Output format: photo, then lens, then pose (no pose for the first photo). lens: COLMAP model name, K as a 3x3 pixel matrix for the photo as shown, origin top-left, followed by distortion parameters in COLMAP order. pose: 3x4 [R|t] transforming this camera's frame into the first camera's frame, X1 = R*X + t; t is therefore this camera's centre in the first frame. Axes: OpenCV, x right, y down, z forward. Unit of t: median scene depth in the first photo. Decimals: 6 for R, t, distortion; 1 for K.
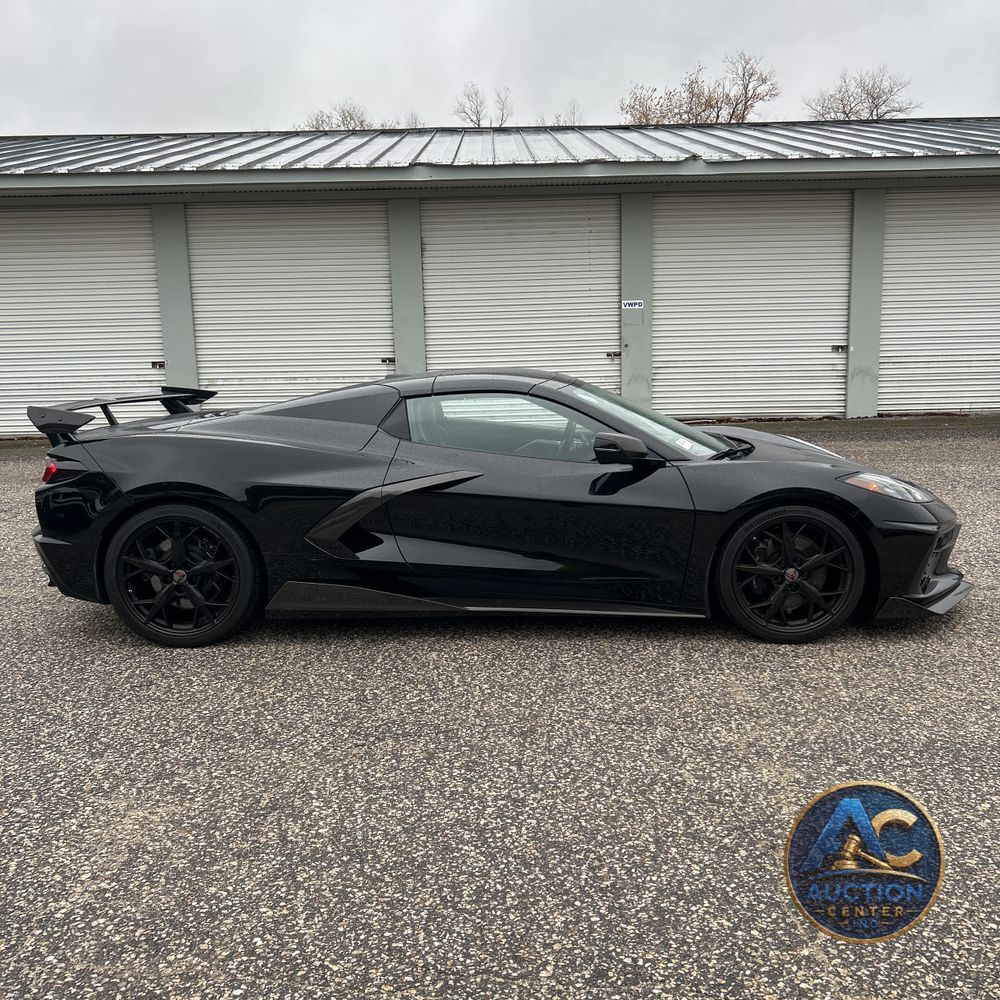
lens RADIAL K [[1001.4, 0, 497.6], [0, 1001.4, 500.0], [0, 0, 1]] dist [0.016642, 0.000000]
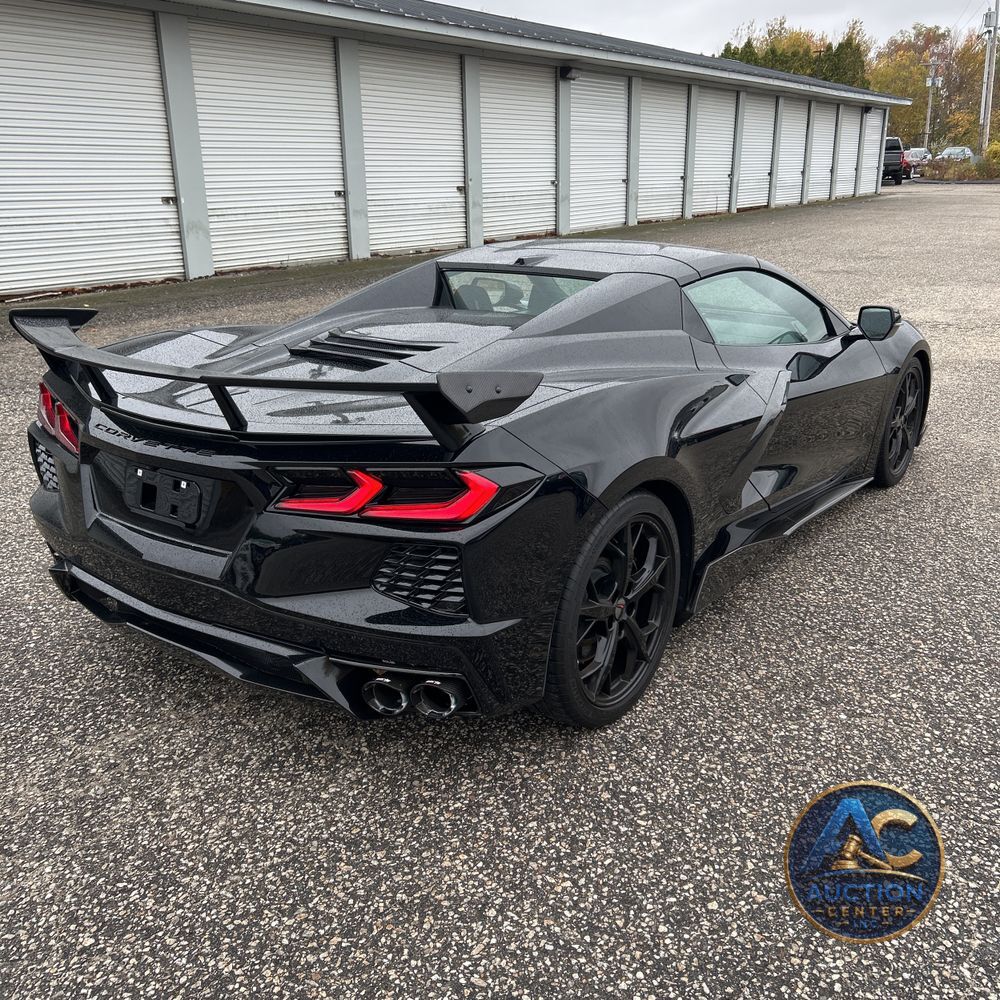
lens RADIAL K [[1001.4, 0, 504.6], [0, 1001.4, 499.8], [0, 0, 1]] dist [0.016642, 0.000000]
pose [[0.561100, -0.244157, 0.790920, -0.288601], [0.124520, 0.969532, 0.210956, -0.047450], [-0.818329, -0.019882, 0.574407, 0.255786]]
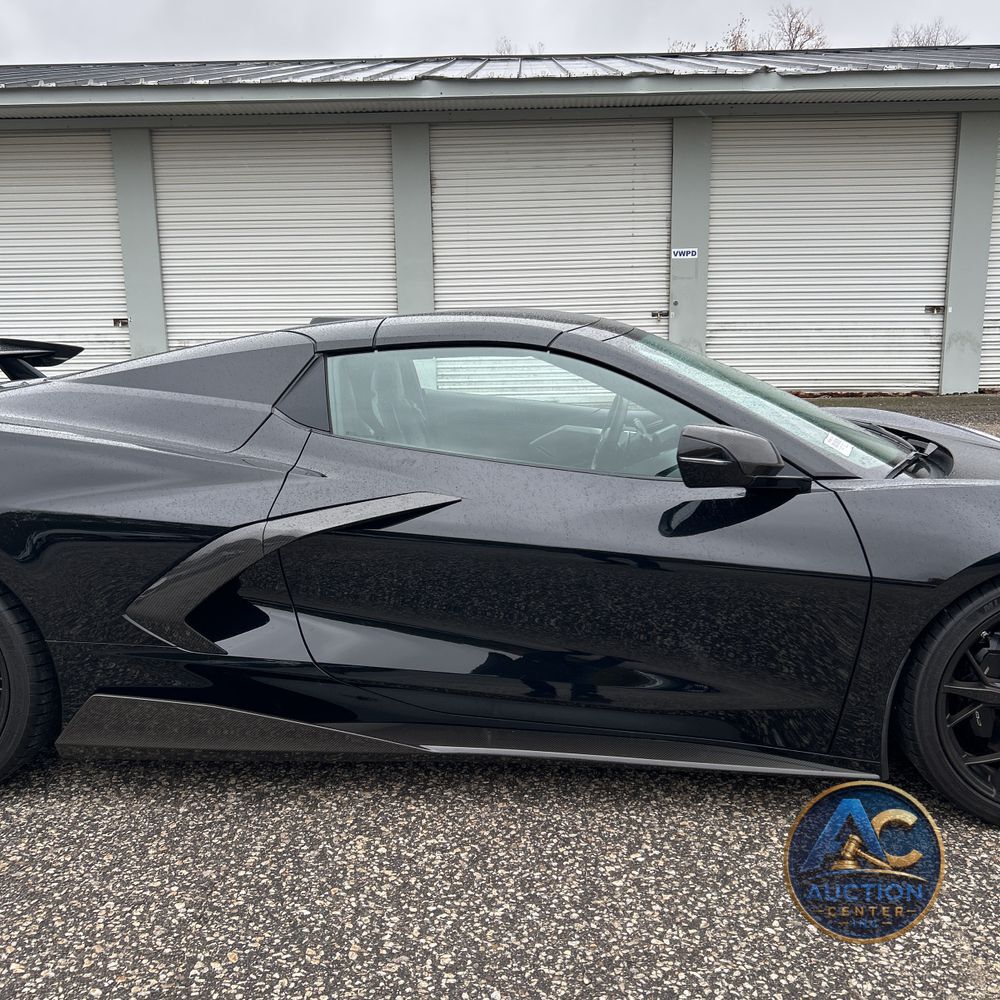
lens RADIAL K [[1001.4, 0, 496.9], [0, 1001.4, 500.8], [0, 0, 1]] dist [0.016642, 0.000000]
pose [[0.999472, 0.013888, -0.029358, 0.007457], [-0.012996, 0.999454, 0.030369, -0.015059], [0.029764, -0.029972, 0.999108, 0.171716]]
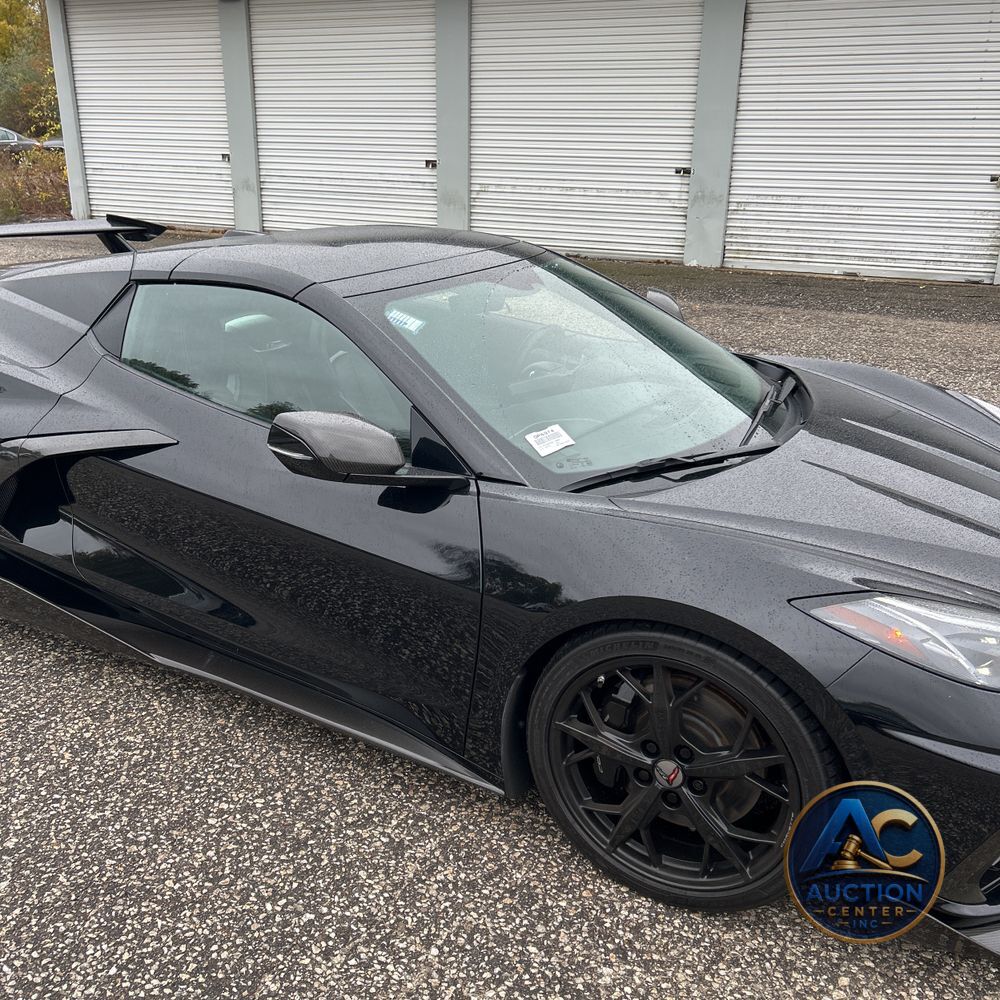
lens RADIAL K [[1001.4, 0, 496.1], [0, 1001.4, 493.6], [0, 0, 1]] dist [0.016642, 0.000000]
pose [[0.896666, 0.181875, -0.403623, 0.137260], [-0.101806, 0.971992, 0.211819, -0.049027], [0.430843, -0.148840, 0.890068, 0.208469]]
